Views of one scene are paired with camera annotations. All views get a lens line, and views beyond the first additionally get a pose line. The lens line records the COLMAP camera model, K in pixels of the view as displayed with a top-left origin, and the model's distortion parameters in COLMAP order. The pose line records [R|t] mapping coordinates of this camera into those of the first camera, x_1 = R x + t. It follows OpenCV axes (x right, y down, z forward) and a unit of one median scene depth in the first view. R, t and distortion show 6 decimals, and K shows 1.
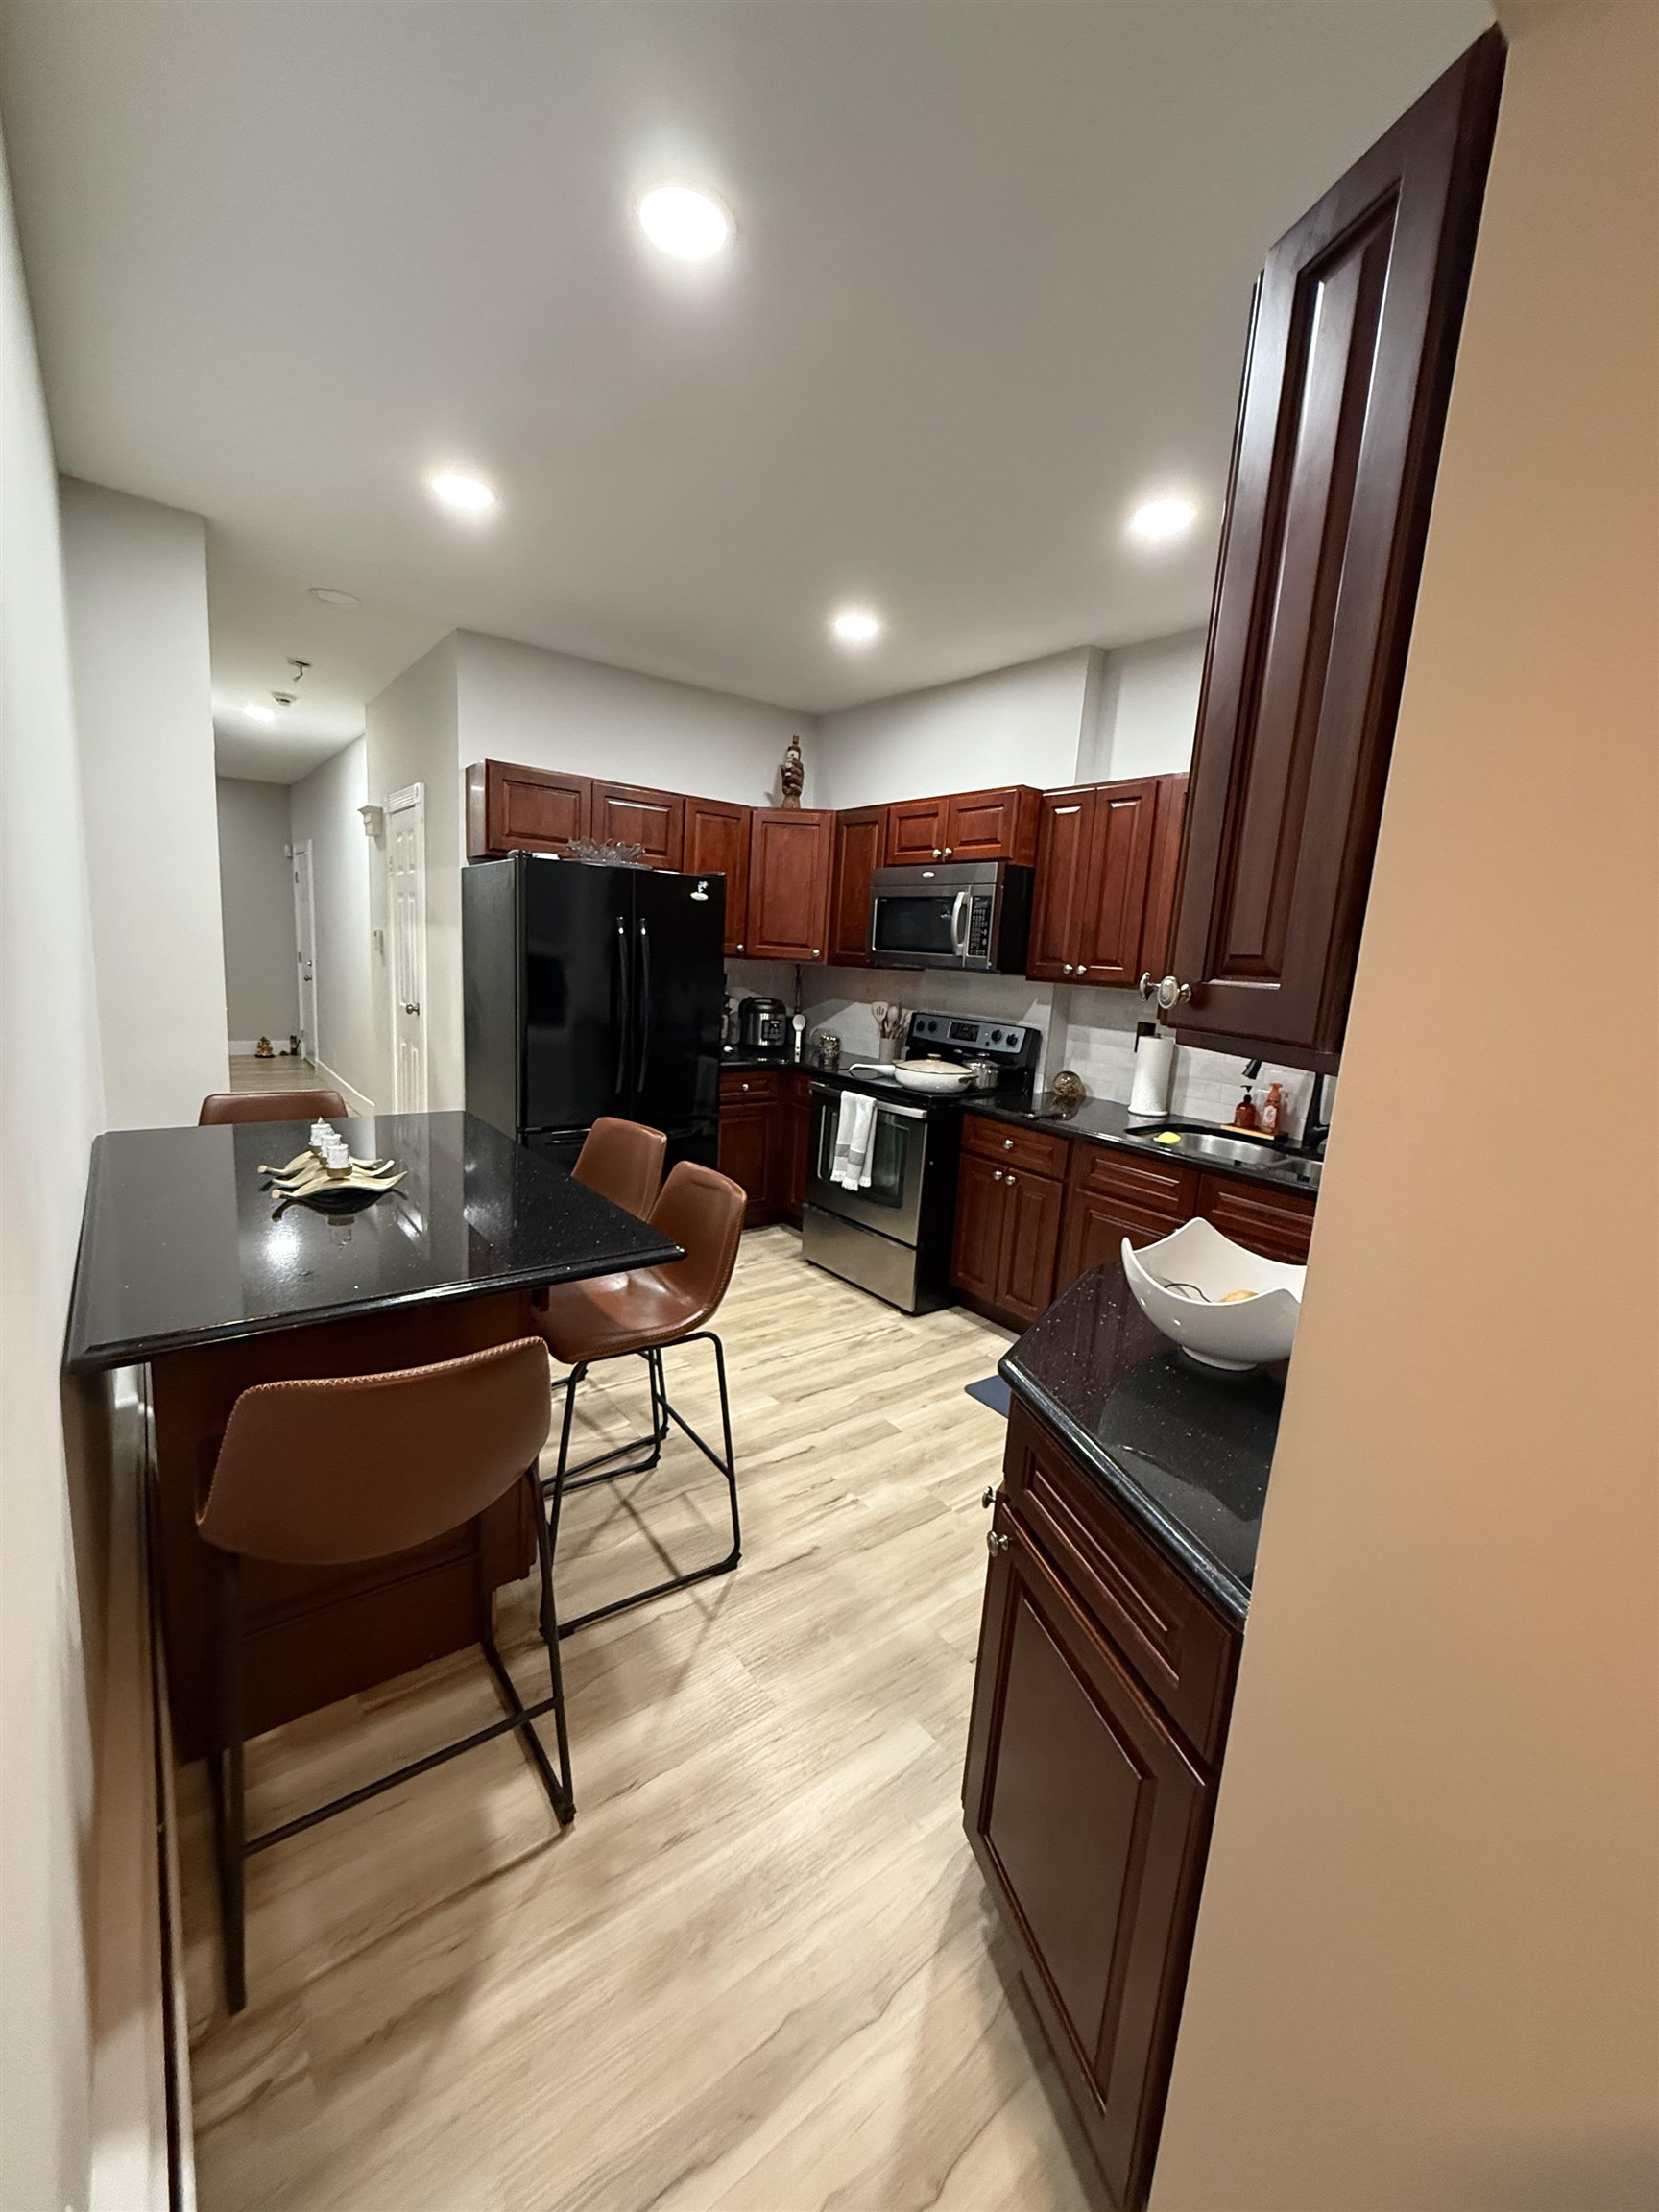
lens RADIAL K [[878.6, 0, 824.9], [0, 878.6, 1104.4], [0, 0, 1]] dist [0.001069, 0.000080]
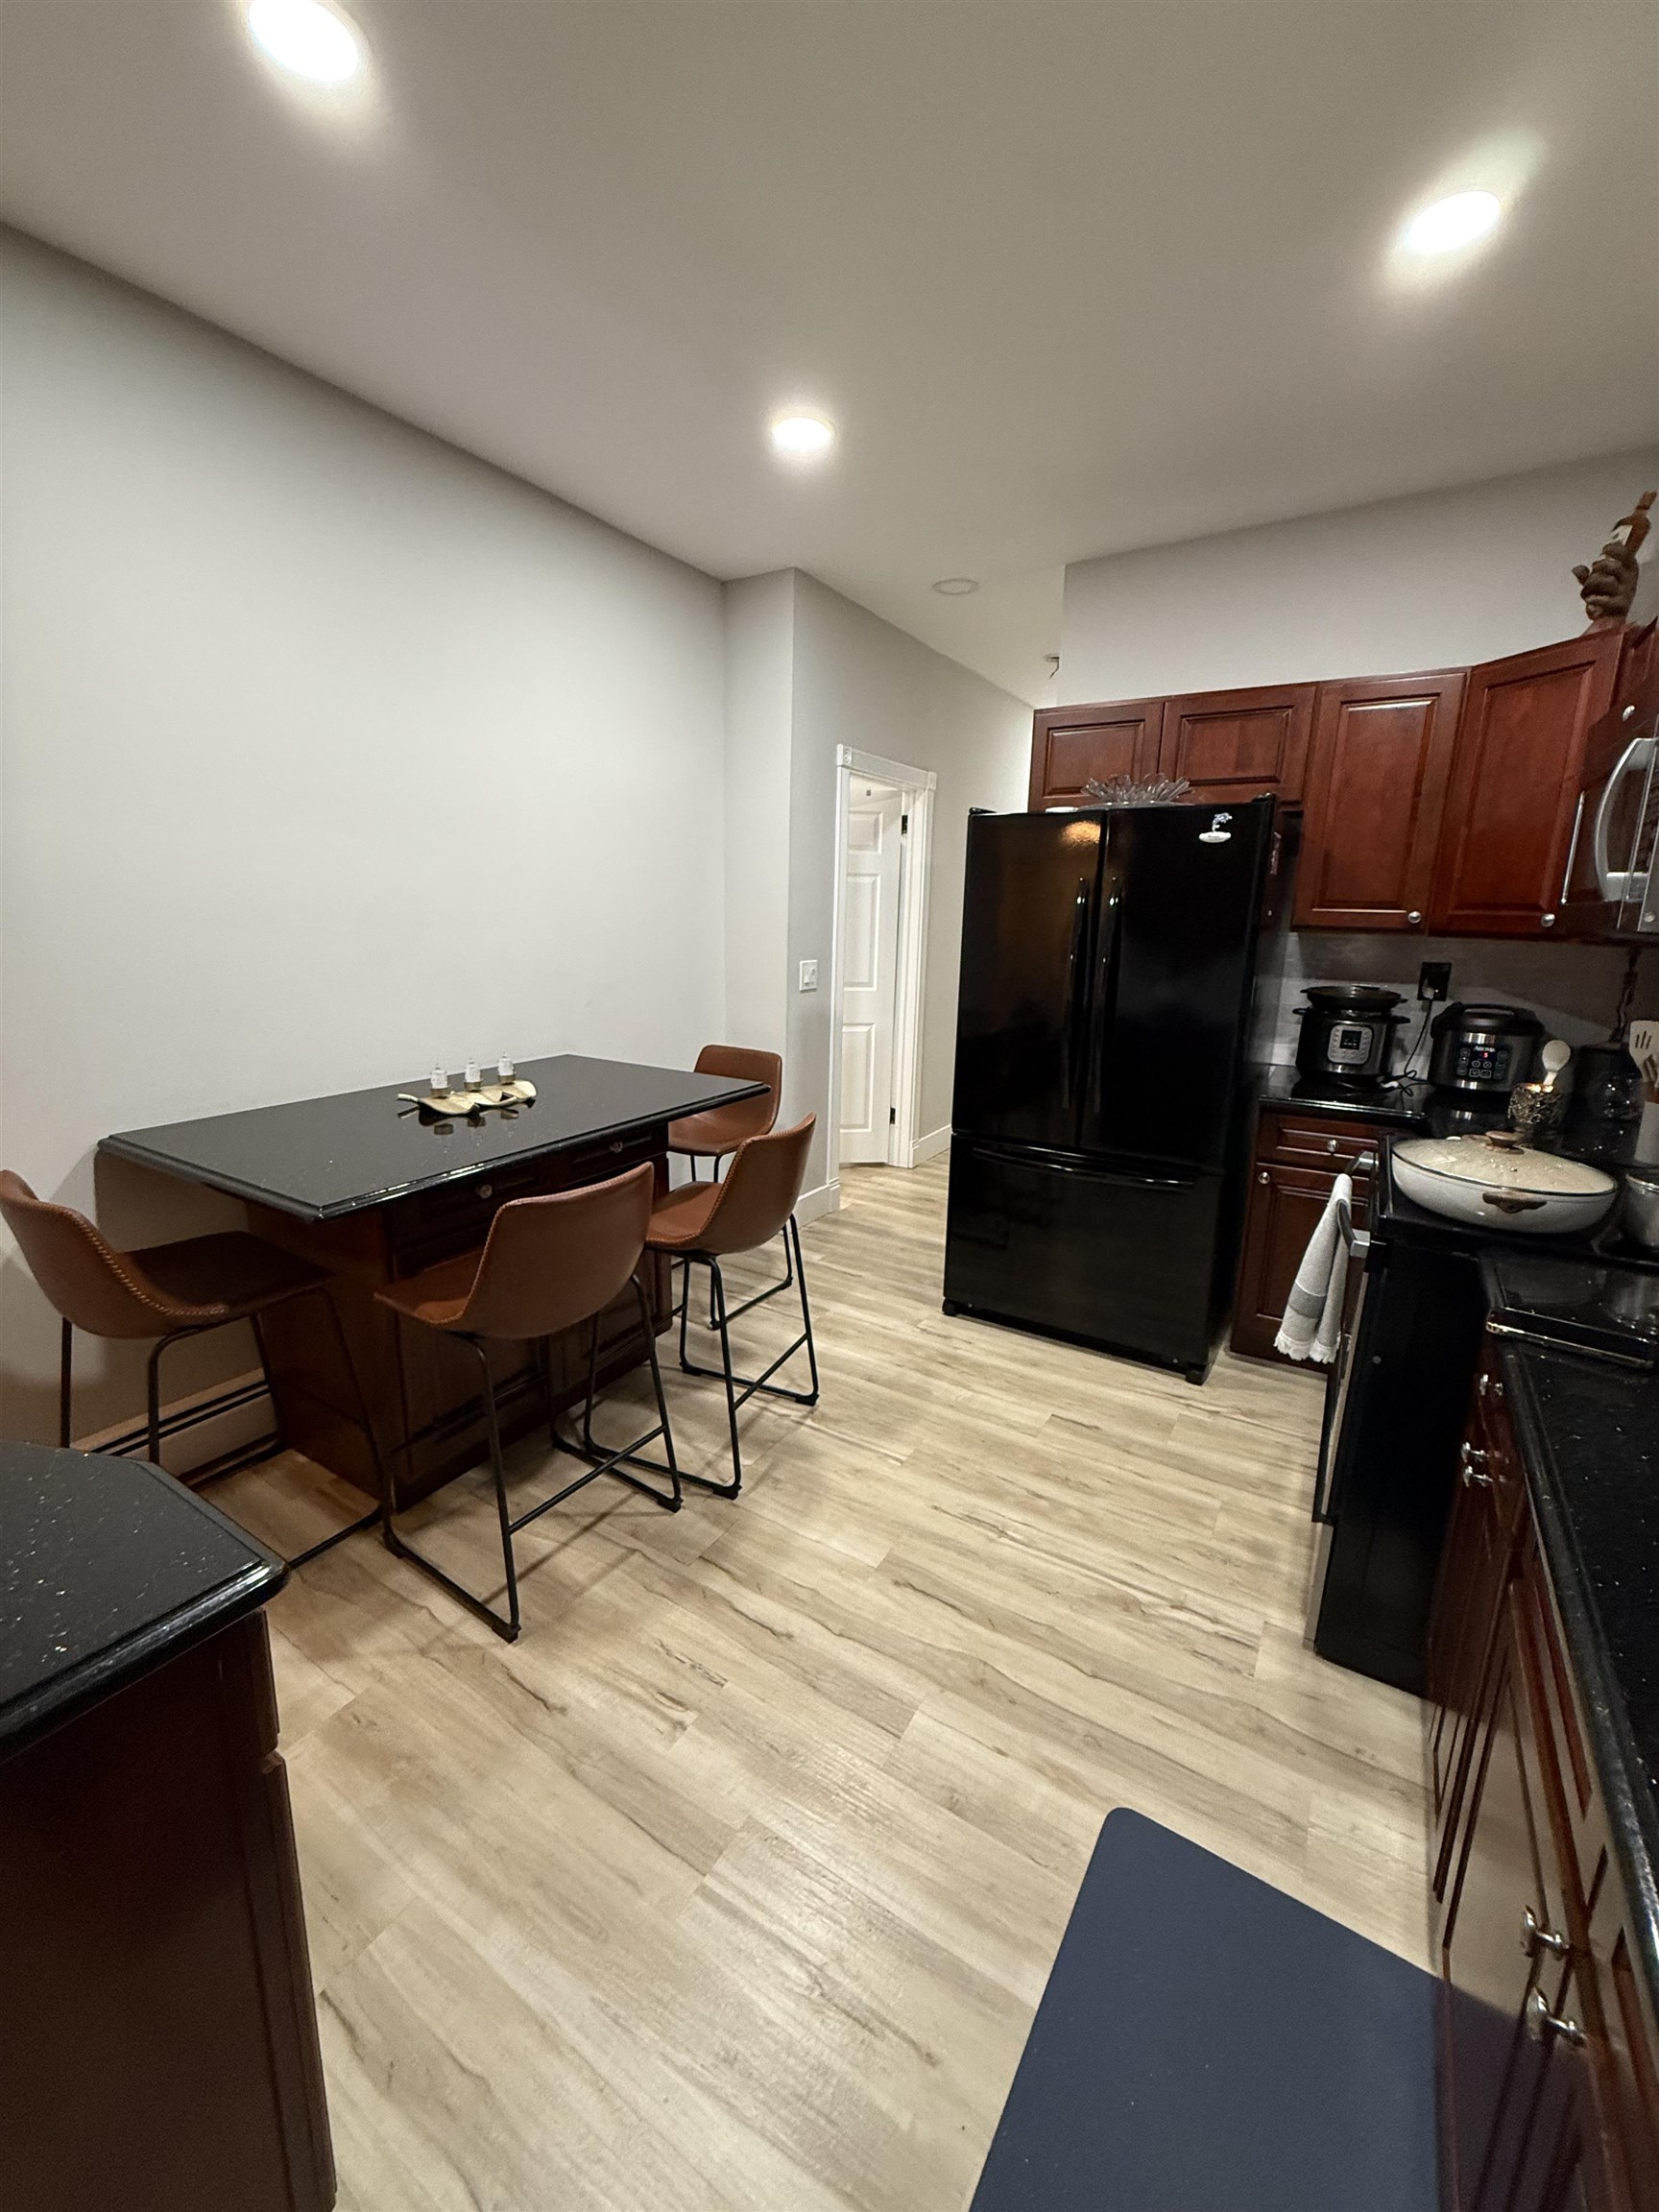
lens RADIAL K [[878.6, 0, 833.7], [0, 878.6, 1100.3], [0, 0, 1]] dist [0.001069, 0.000080]
pose [[0.352976, 0.148457, -0.923779, 0.464798], [-0.162968, 0.981994, 0.095543, -0.069781], [0.921330, 0.116823, 0.370814, 0.608646]]
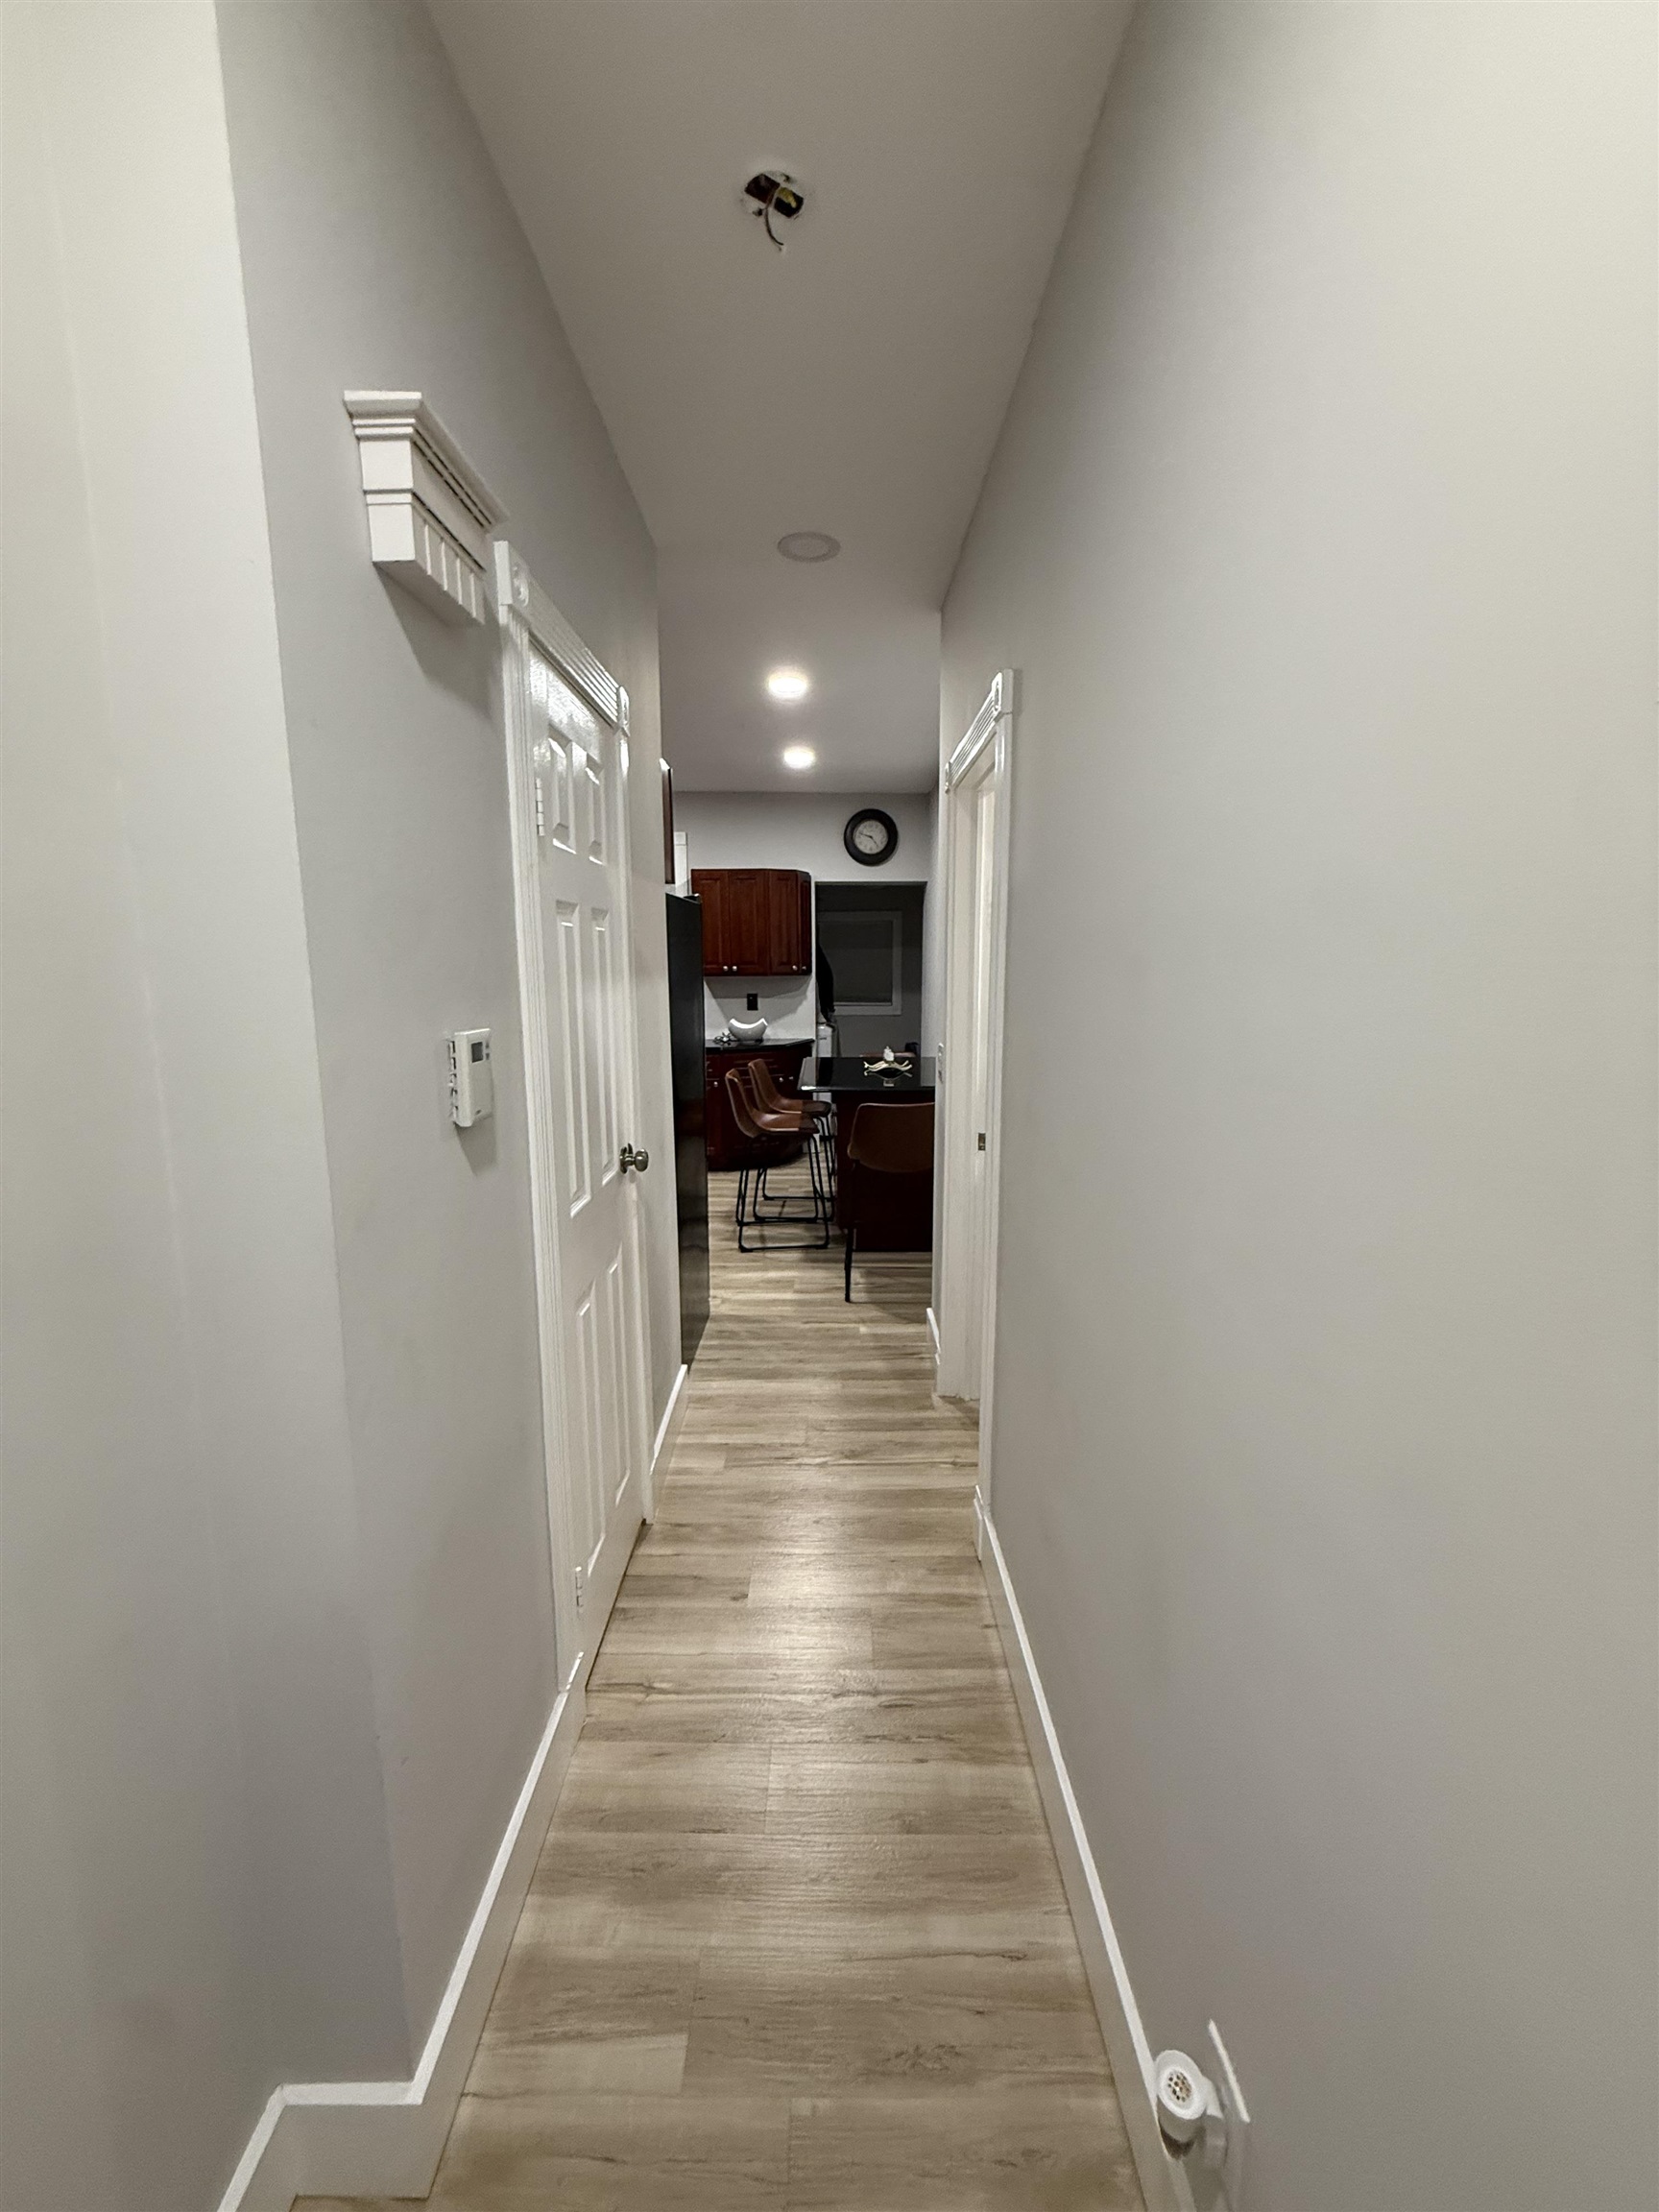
lens RADIAL K [[878.6, 0, 825.0], [0, 878.6, 1095.9], [0, 0, 1]] dist [0.001069, 0.000080]
pose [[-0.785920, -0.156164, 0.598283, -1.191376], [0.060009, 0.943751, 0.325167, -0.413652], [-0.615410, 0.291457, -0.732341, 1.829691]]
